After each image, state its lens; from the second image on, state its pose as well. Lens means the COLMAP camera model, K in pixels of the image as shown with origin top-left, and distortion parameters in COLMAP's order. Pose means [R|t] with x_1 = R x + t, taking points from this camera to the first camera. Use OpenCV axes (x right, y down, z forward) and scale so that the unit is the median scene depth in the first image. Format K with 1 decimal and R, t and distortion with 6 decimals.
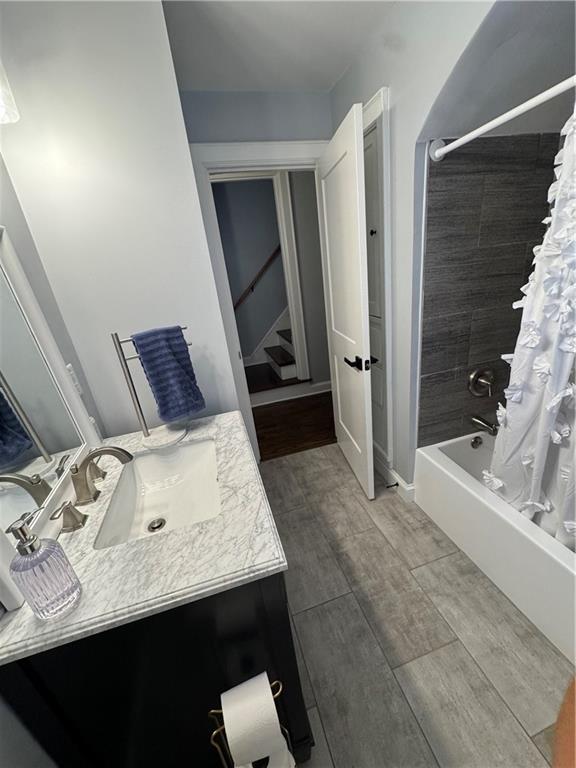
lens RADIAL K [[308.5, 0, 289.0], [0, 308.5, 384.8], [0, 0, 1]] dist [-0.005631, 0.001264]
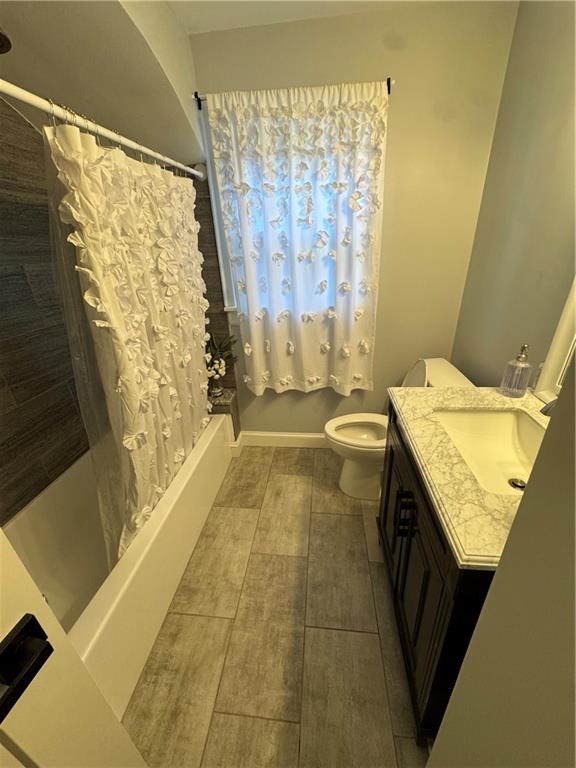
lens RADIAL K [[308.5, 0, 288.5], [0, 308.5, 384.6], [0, 0, 1]] dist [-0.005631, 0.001264]
pose [[-0.914720, -0.009146, 0.403985, -0.107770], [0.279263, 0.708271, 0.648355, -0.434686], [-0.292061, 0.705881, -0.645316, 1.153802]]
